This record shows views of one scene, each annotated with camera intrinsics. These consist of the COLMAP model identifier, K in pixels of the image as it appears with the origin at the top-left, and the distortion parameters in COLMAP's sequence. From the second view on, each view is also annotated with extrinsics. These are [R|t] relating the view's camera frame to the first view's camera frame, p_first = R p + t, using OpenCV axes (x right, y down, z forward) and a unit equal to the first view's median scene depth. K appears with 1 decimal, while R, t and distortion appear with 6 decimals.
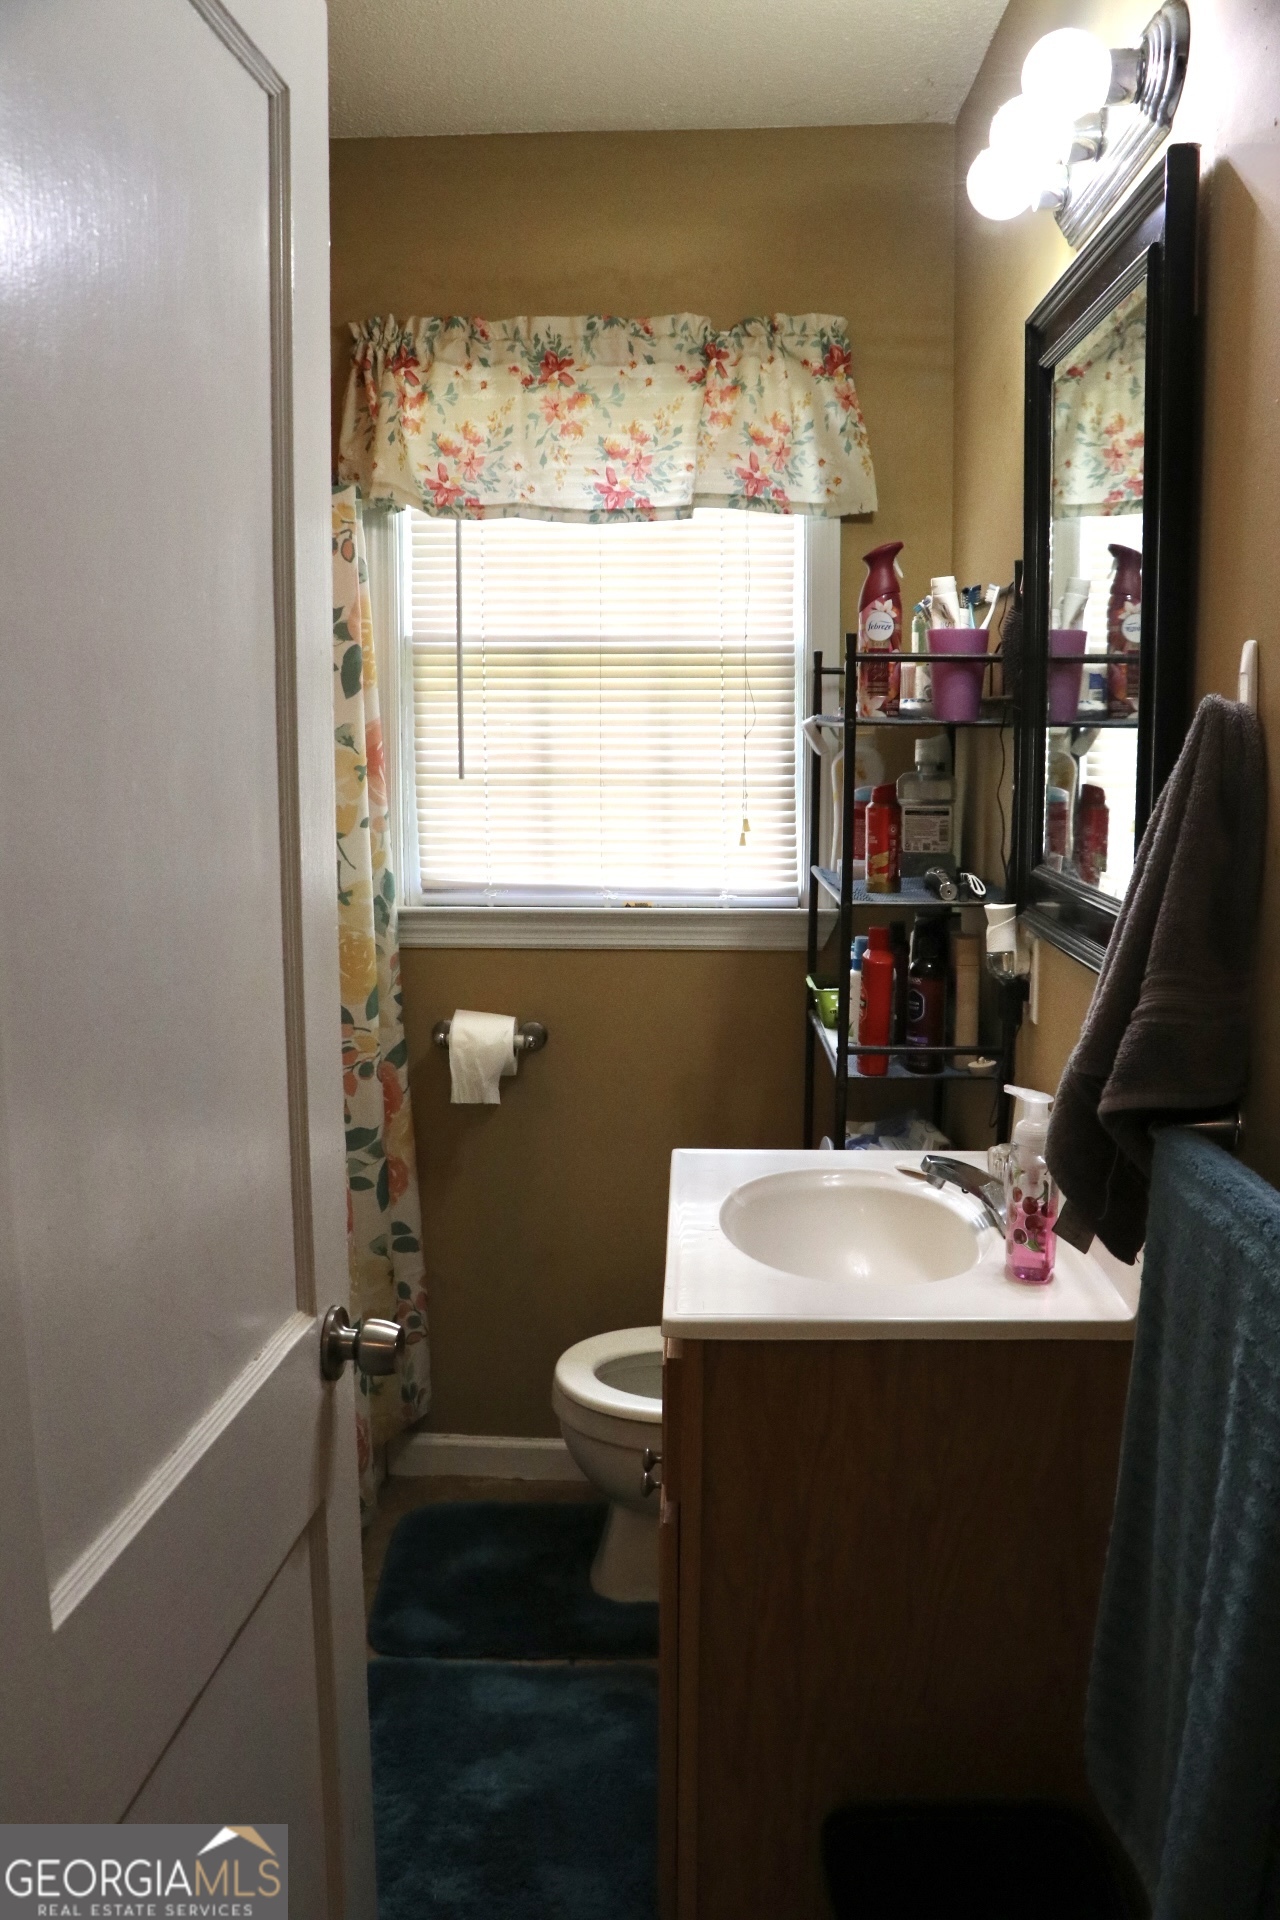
lens RADIAL K [[1576.6, 0, 633.7], [0, 1576.6, 972.6], [0, 0, 1]] dist [-0.185786, 0.155228]
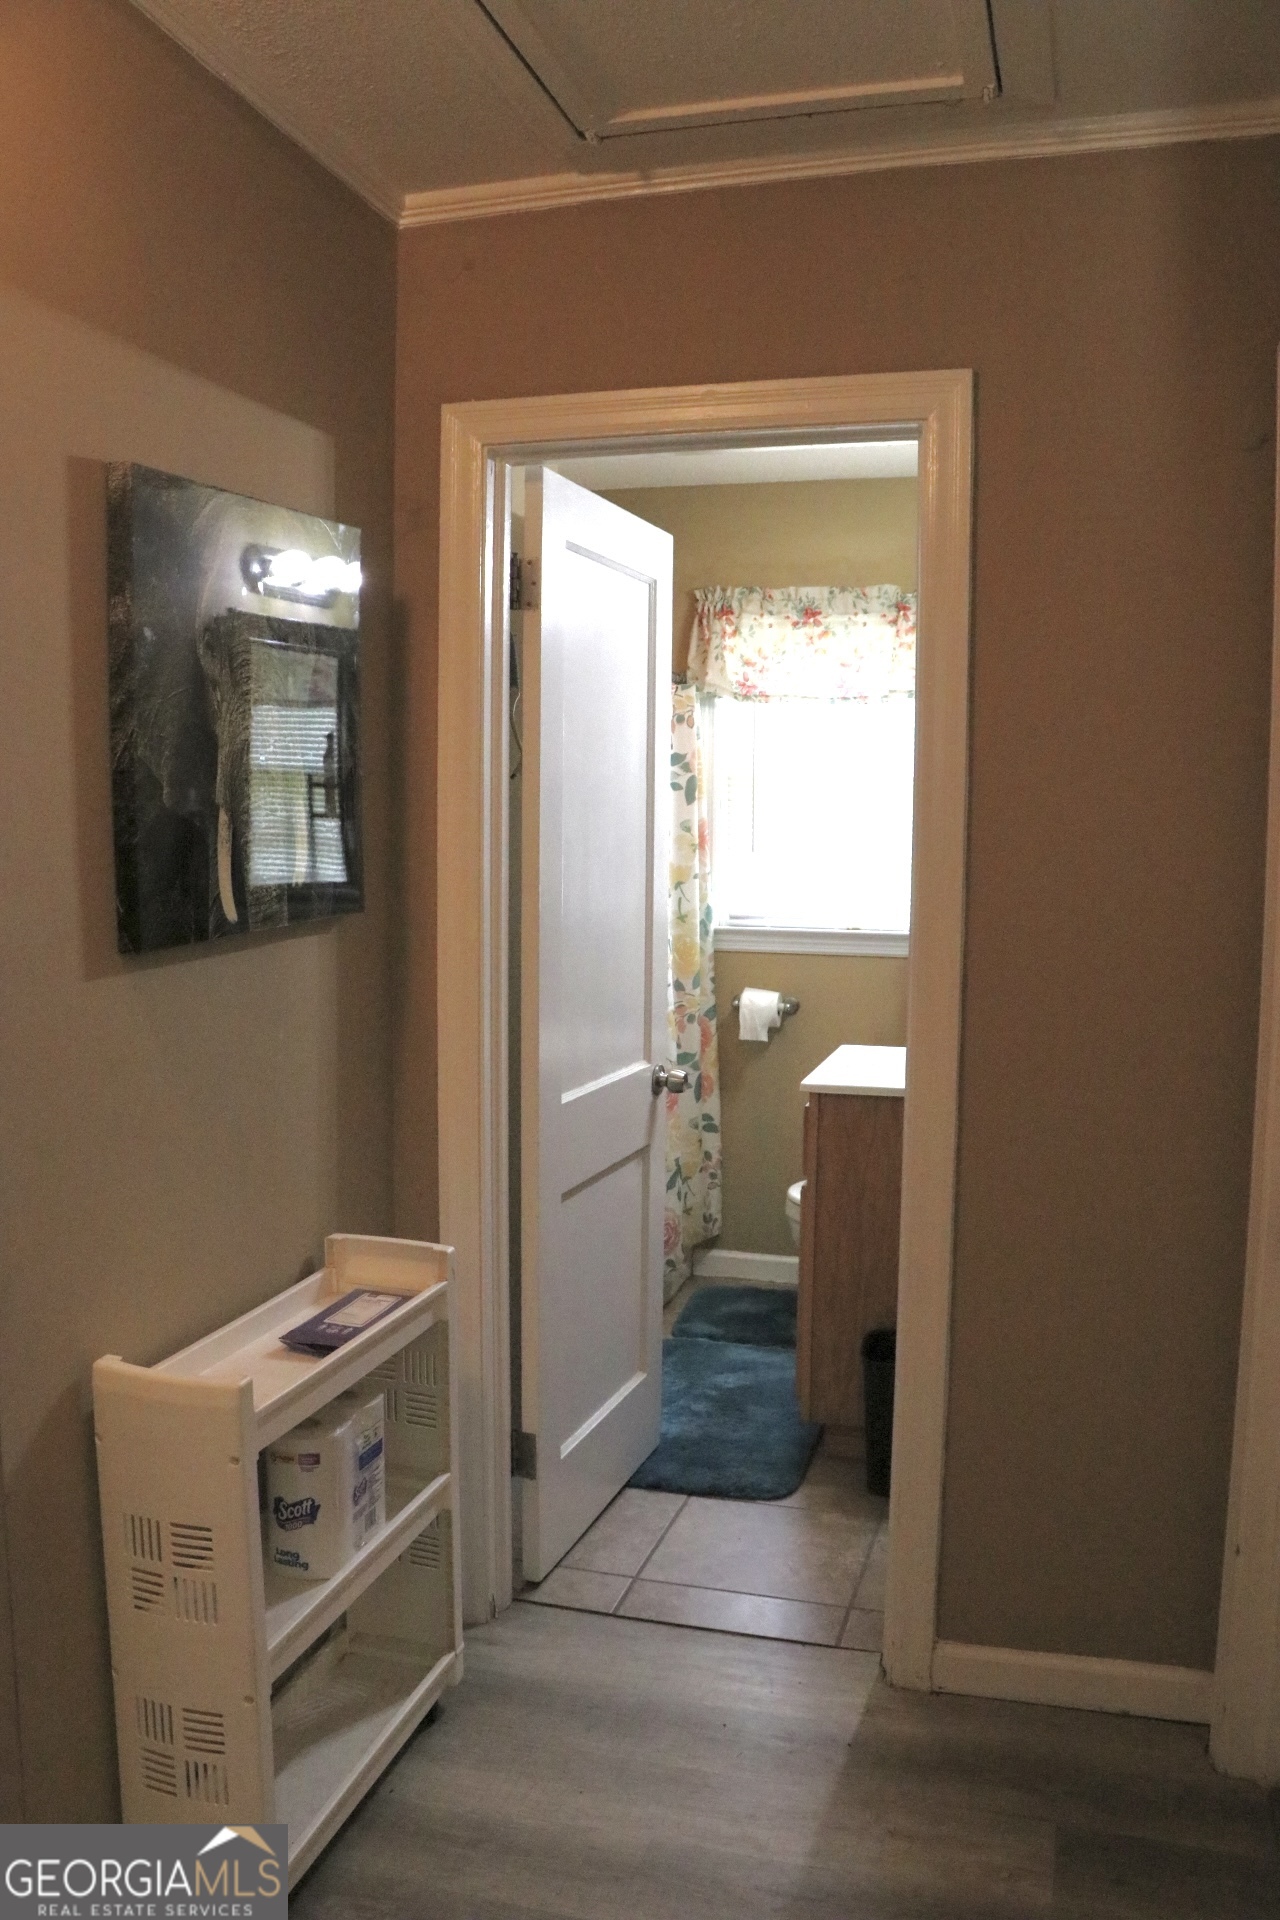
lens RADIAL K [[1576.6, 0, 645.1], [0, 1576.6, 956.0], [0, 0, 1]] dist [-0.185786, 0.155228]
pose [[0.974314, 0.029240, -0.223288, 0.169611], [-0.043793, 0.997207, -0.060503, 0.102741], [0.220895, 0.068727, 0.972873, -0.722979]]
